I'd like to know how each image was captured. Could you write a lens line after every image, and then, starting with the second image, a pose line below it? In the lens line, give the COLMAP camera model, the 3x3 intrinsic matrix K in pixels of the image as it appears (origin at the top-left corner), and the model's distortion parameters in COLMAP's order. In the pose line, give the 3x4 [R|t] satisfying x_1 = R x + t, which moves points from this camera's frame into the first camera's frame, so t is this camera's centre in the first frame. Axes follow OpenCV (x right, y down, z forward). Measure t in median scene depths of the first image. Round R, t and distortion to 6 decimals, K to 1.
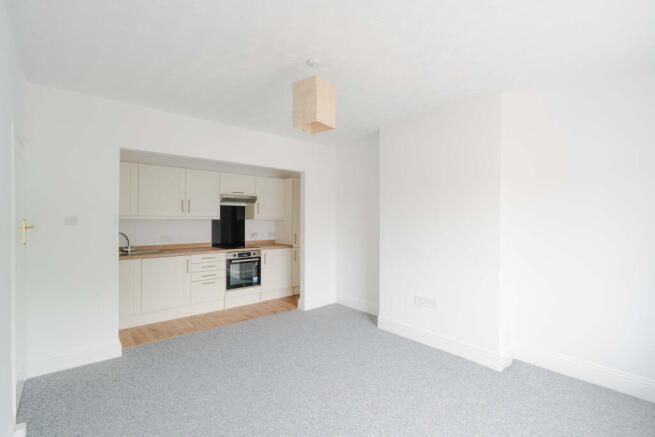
lens RADIAL K [[297.7, 0, 327.5], [0, 297.7, 218.5], [0, 0, 1]] dist [-0.000339, 0.000152]
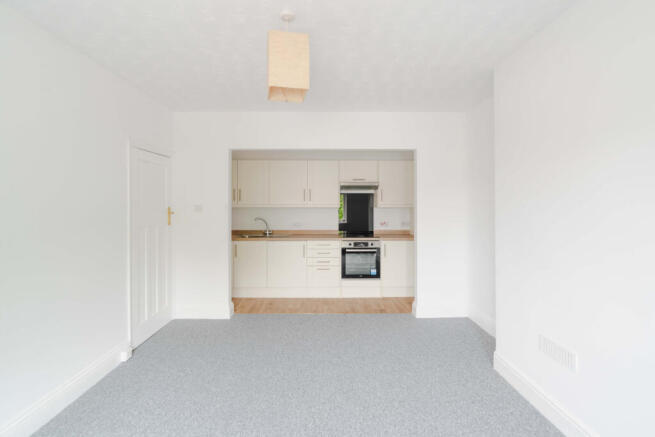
lens RADIAL K [[299.2, 0, 327.3], [0, 299.2, 206.2], [0, 0, 1]] dist [-0.001382, 0.000069]
pose [[0.765754, -0.005811, -0.643108, 0.264179], [0.004619, 0.999983, -0.003537, 0.002471], [0.643117, -0.000262, 0.765768, 0.204211]]
